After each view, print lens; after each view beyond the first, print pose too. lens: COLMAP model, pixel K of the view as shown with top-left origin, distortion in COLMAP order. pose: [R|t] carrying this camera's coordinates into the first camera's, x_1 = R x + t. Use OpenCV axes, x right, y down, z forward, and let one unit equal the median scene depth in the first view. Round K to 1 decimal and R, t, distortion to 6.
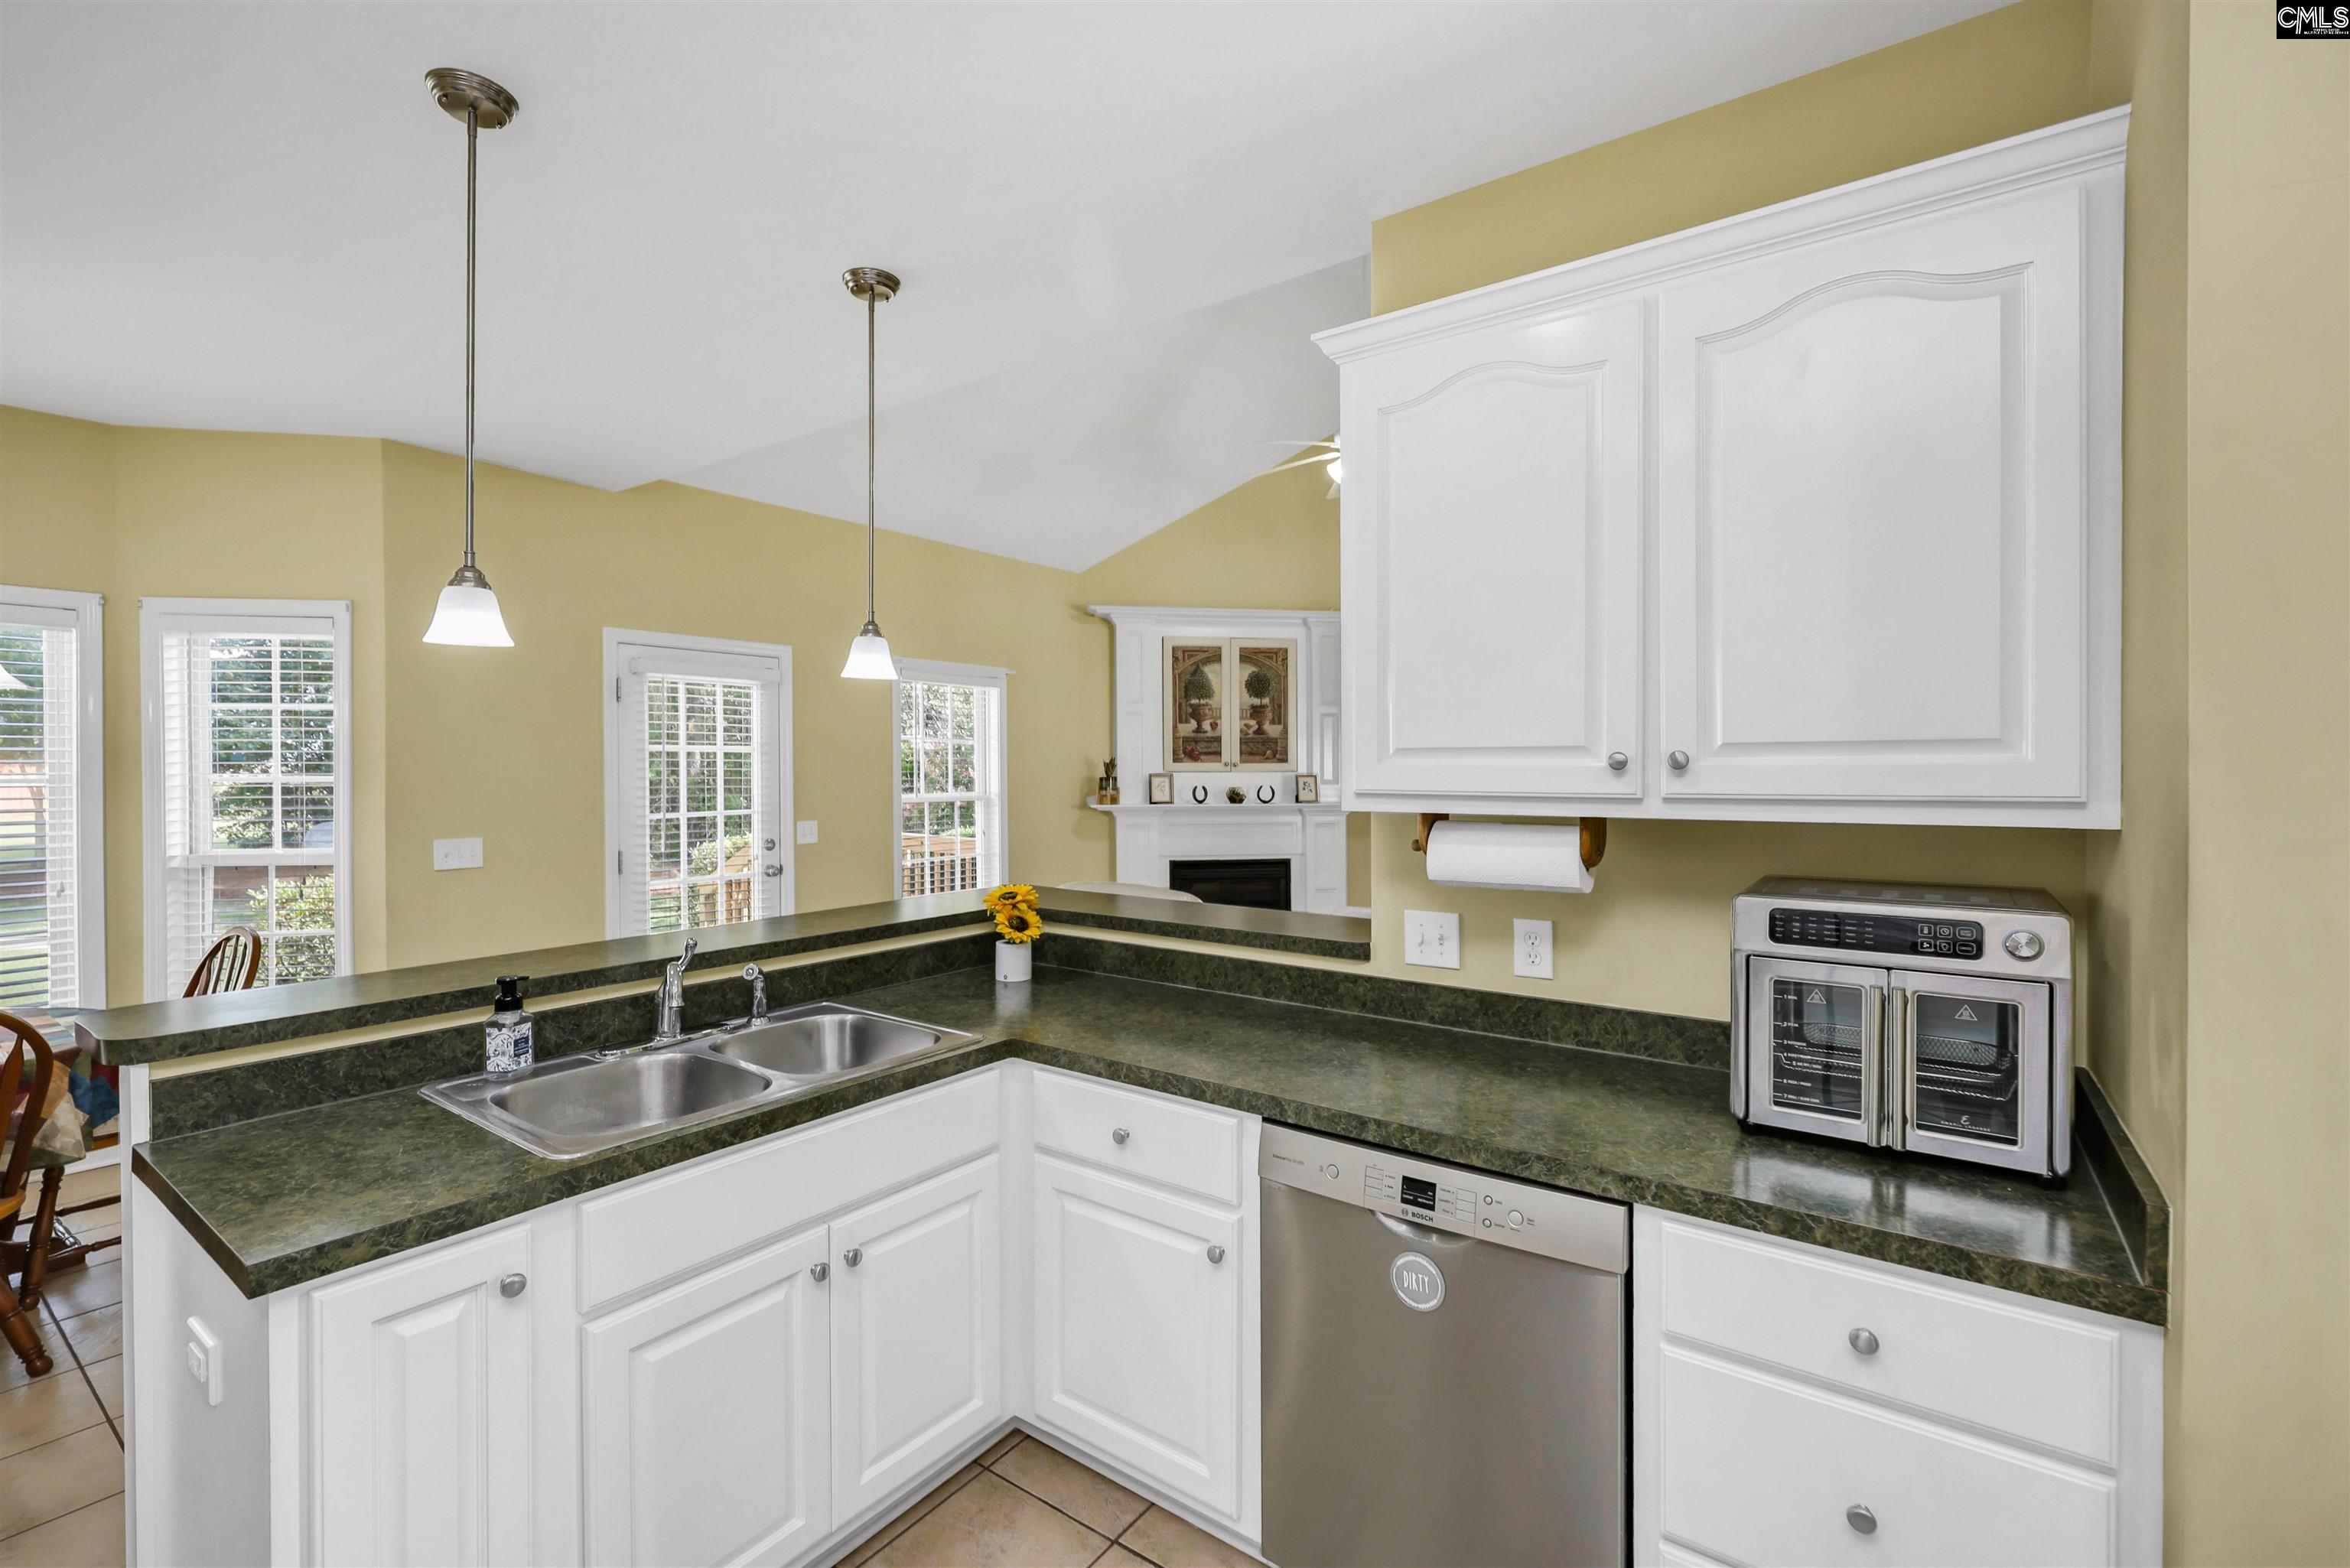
lens RADIAL K [[1002.5, 0, 1172.4], [0, 1002.5, 788.7], [0, 0, 1]] dist [-0.001594, 0.000836]
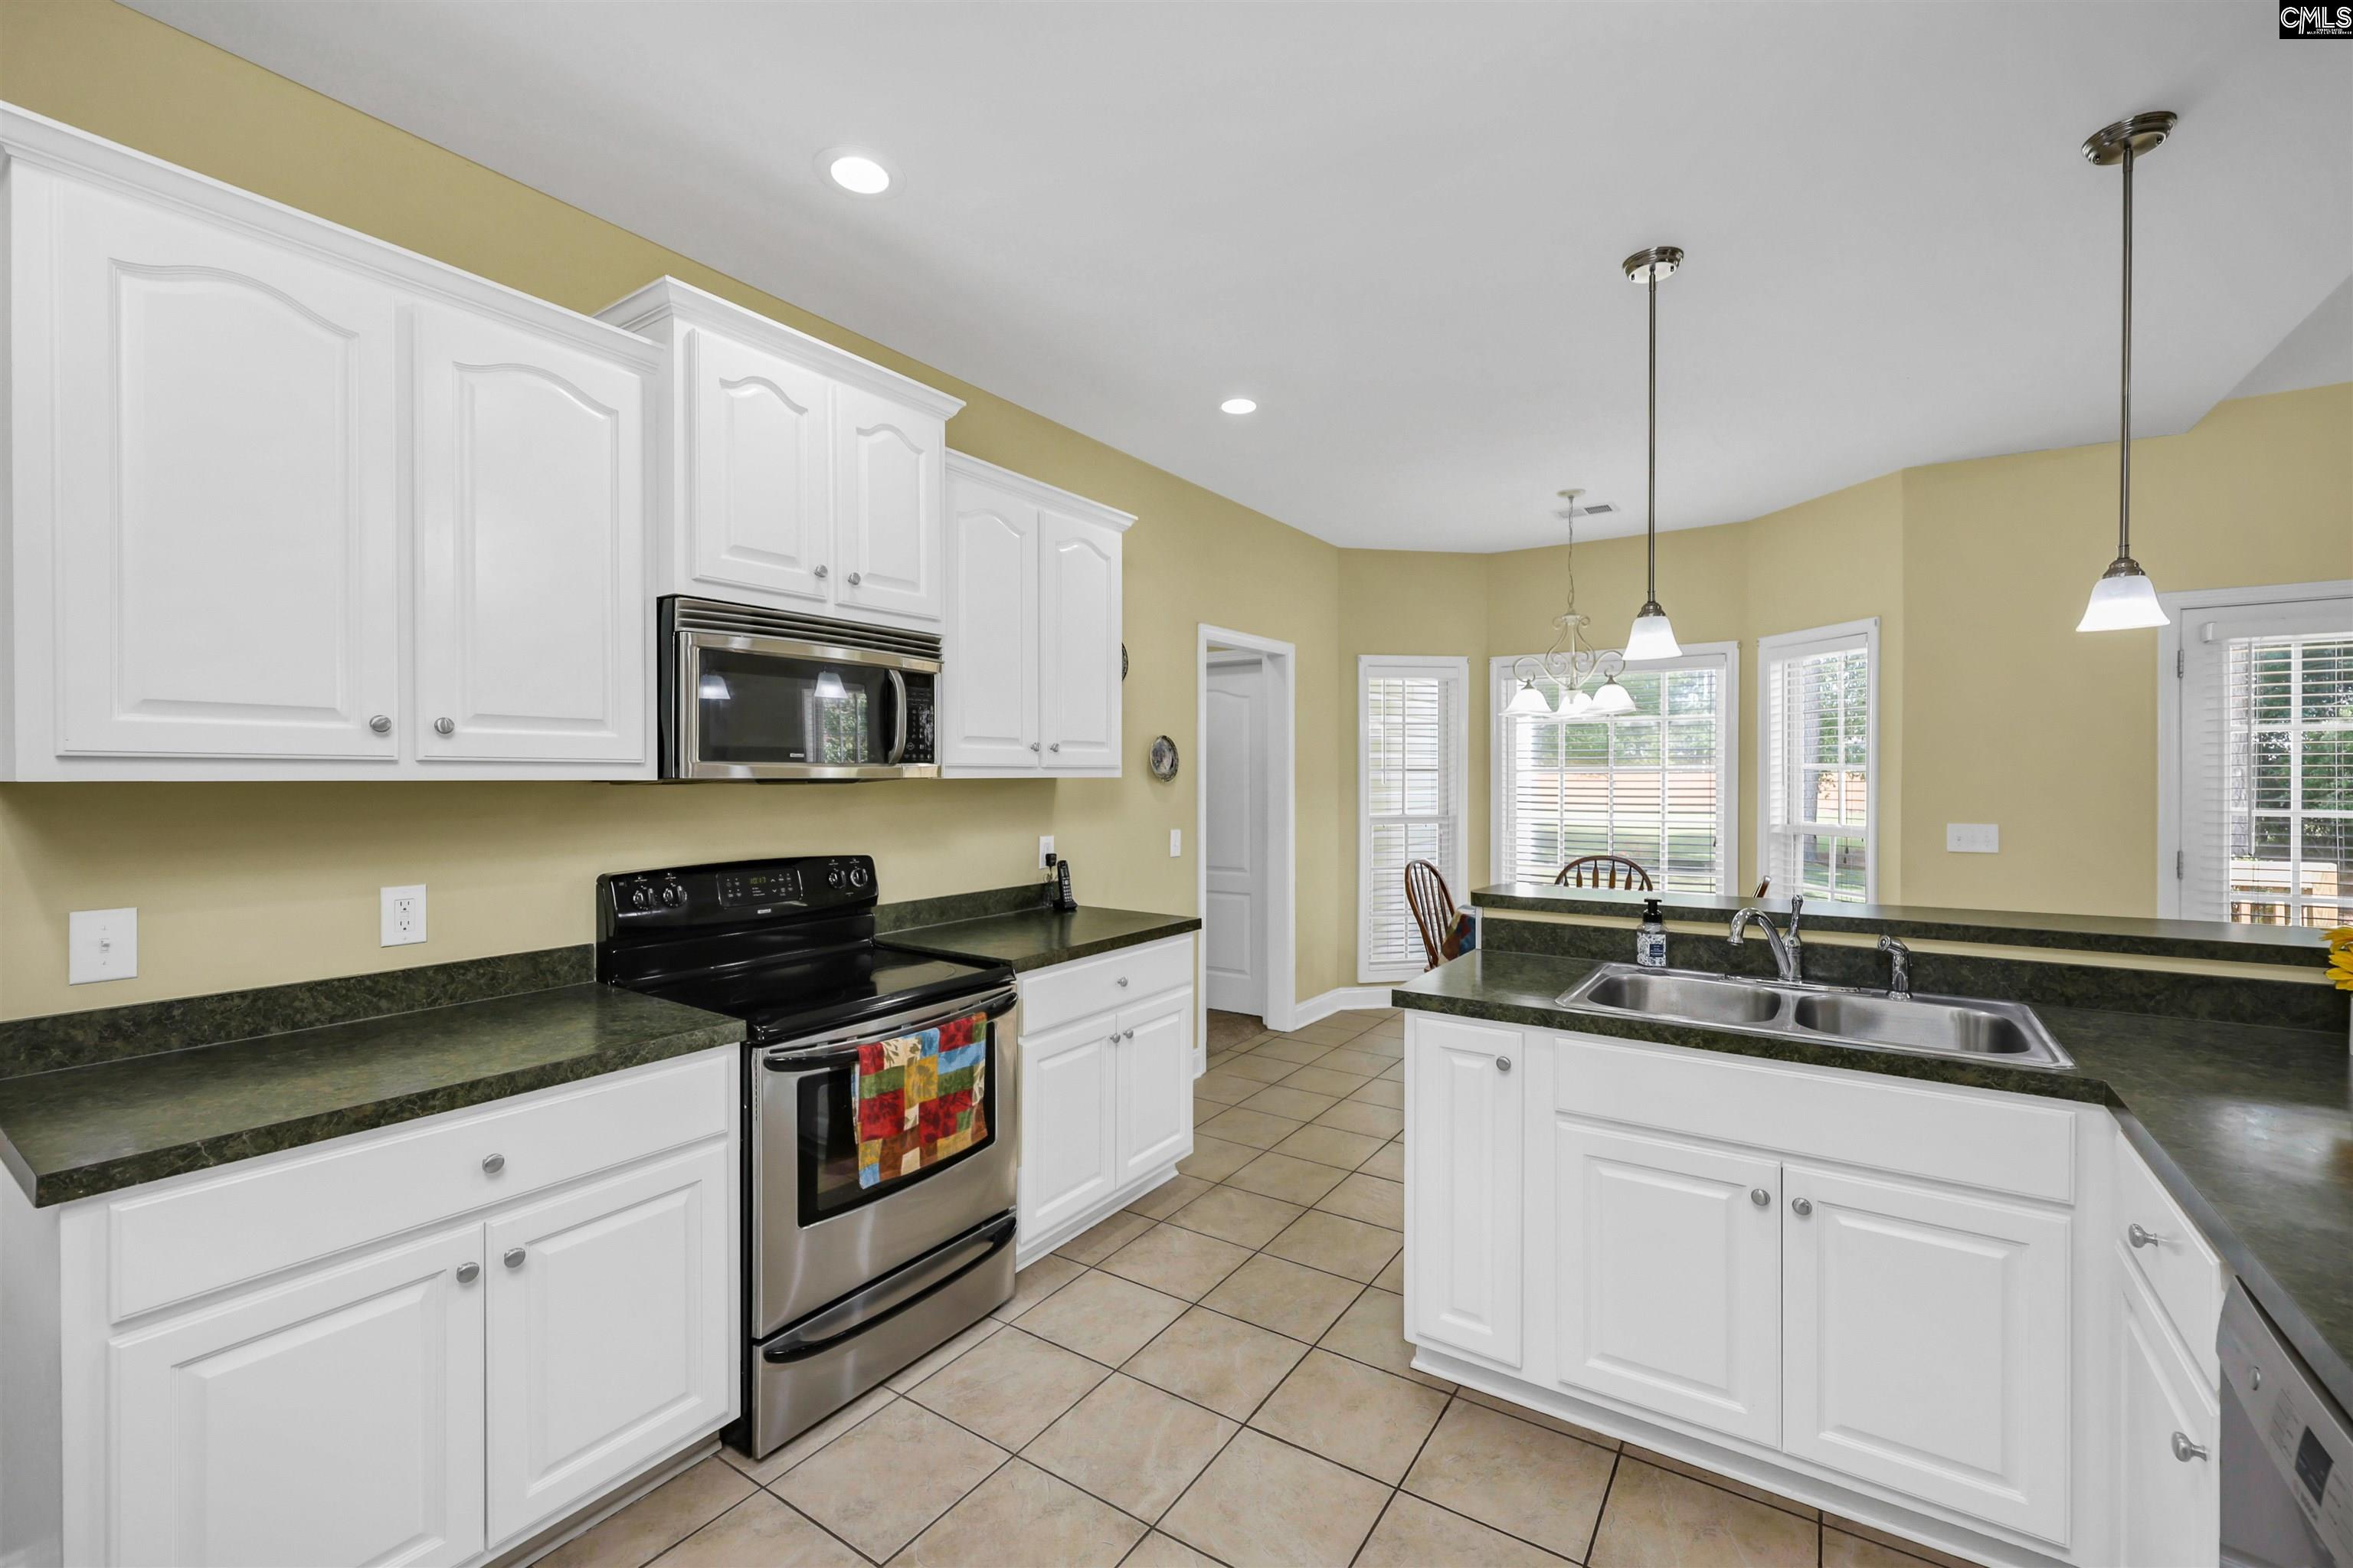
lens RADIAL K [[974.4, 0, 1195.0], [0, 974.4, 796.5], [0, 0, 1]] dist [-0.002212, -0.000535]
pose [[0.042277, 0.023055, -0.998840, 0.450692], [-0.018760, 0.999576, 0.022277, 0.021629], [0.998930, 0.017797, 0.042692, 0.221927]]
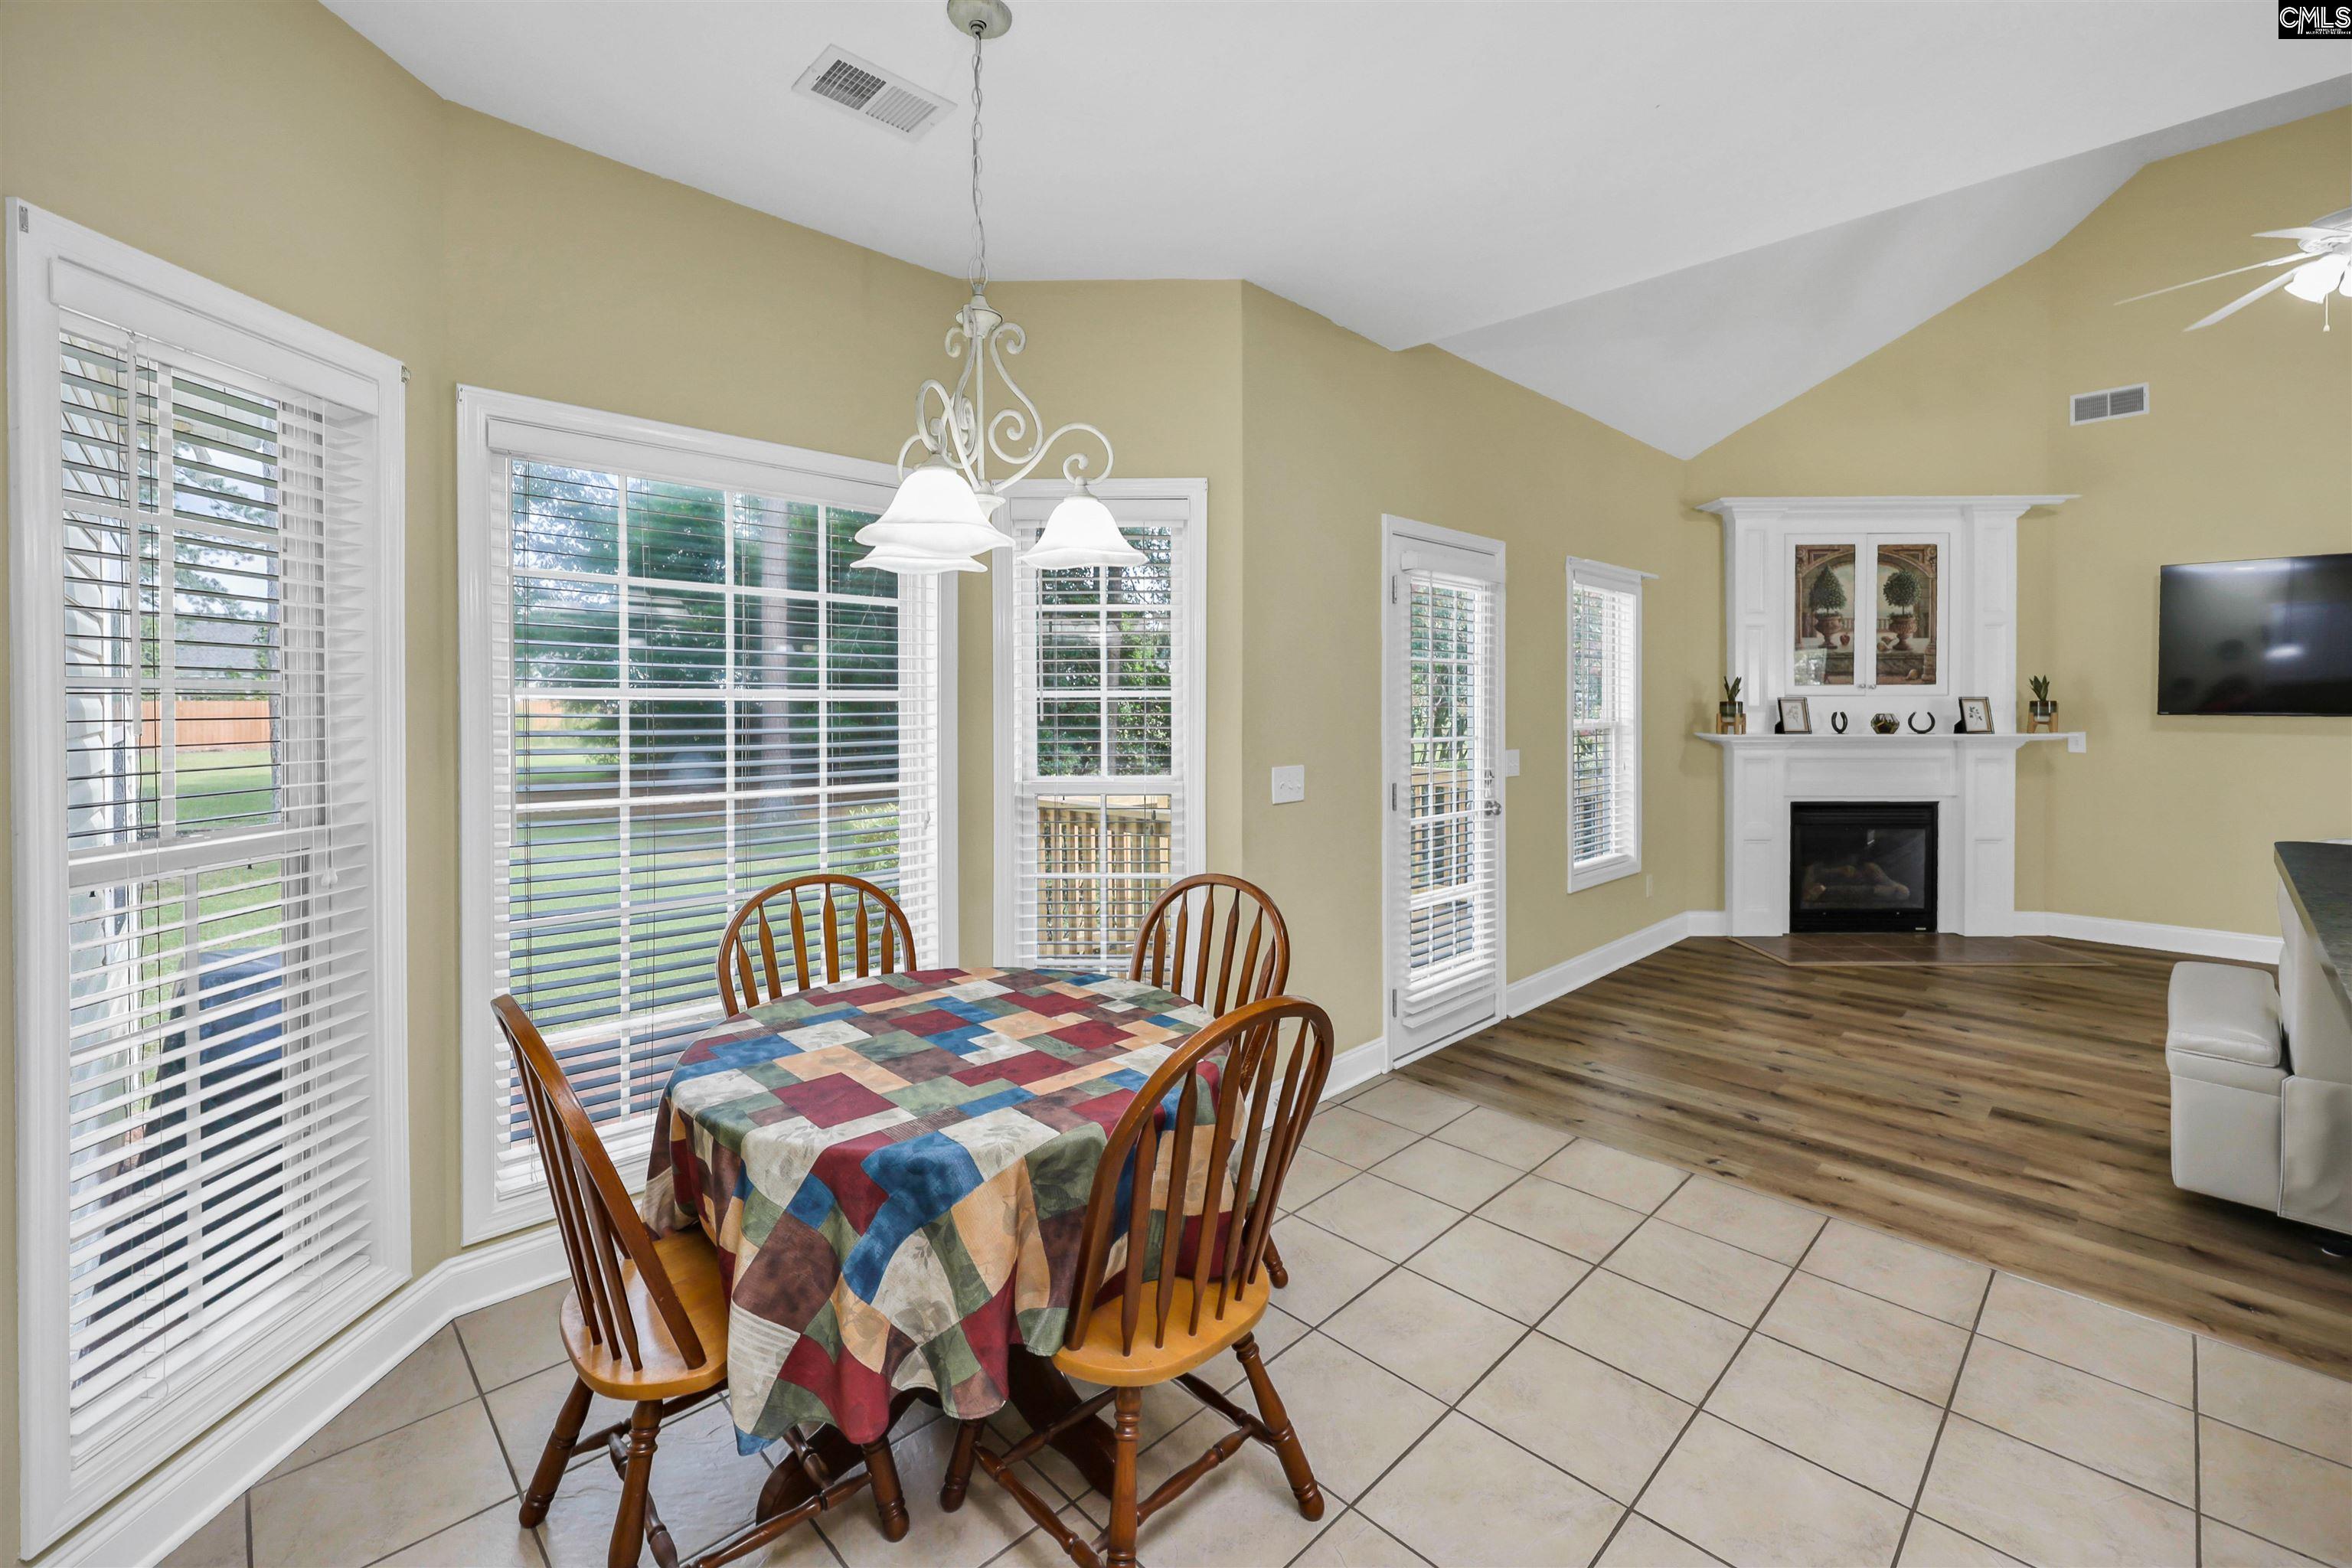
lens RADIAL K [[973.9, 0, 1160.0], [0, 973.9, 720.5], [0, 0, 1]] dist [-0.002212, -0.000535]
pose [[0.984907, -0.000033, -0.173083, -1.069895], [-0.001004, 0.999982, -0.005908, 0.026801], [0.173080, 0.005993, 0.984890, 0.300821]]
